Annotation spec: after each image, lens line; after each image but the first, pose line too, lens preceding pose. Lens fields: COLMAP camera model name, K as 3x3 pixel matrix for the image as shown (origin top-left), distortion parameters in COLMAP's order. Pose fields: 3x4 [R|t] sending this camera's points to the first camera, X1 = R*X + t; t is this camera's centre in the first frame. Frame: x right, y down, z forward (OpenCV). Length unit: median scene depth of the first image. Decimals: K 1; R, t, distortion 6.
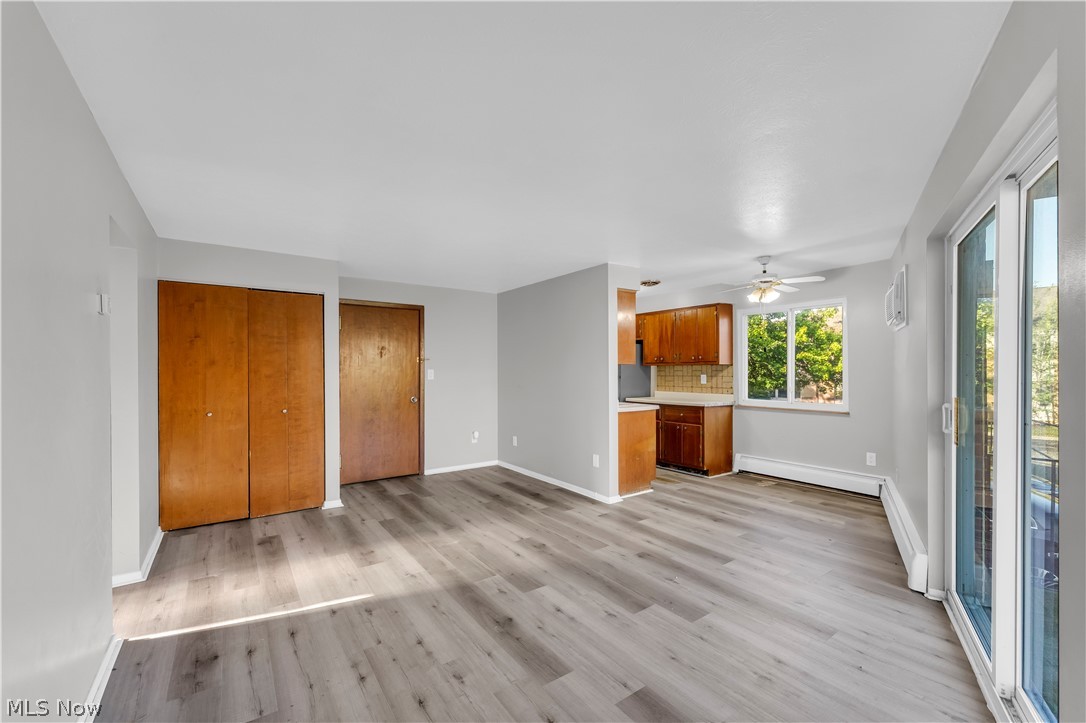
lens RADIAL K [[381.0, 0, 565.5], [0, 381.0, 370.7], [0, 0, 1]] dist [0.012784, -0.000092]
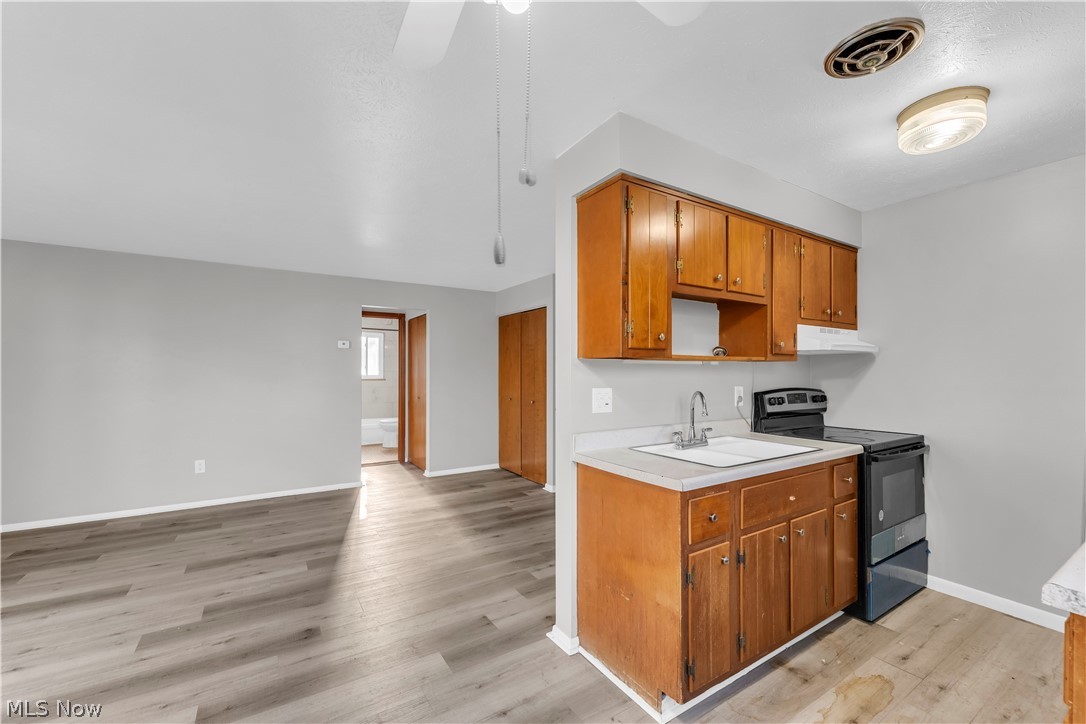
lens RADIAL K [[445.9, 0, 559.8], [0, 445.9, 371.1], [0, 0, 1]] dist [-0.006385, -0.000189]
pose [[-0.010395, 0.000580, -0.999946, 0.675456], [-0.008054, 0.999967, 0.000664, -0.001396], [0.999914, 0.008060, -0.010390, 0.974892]]
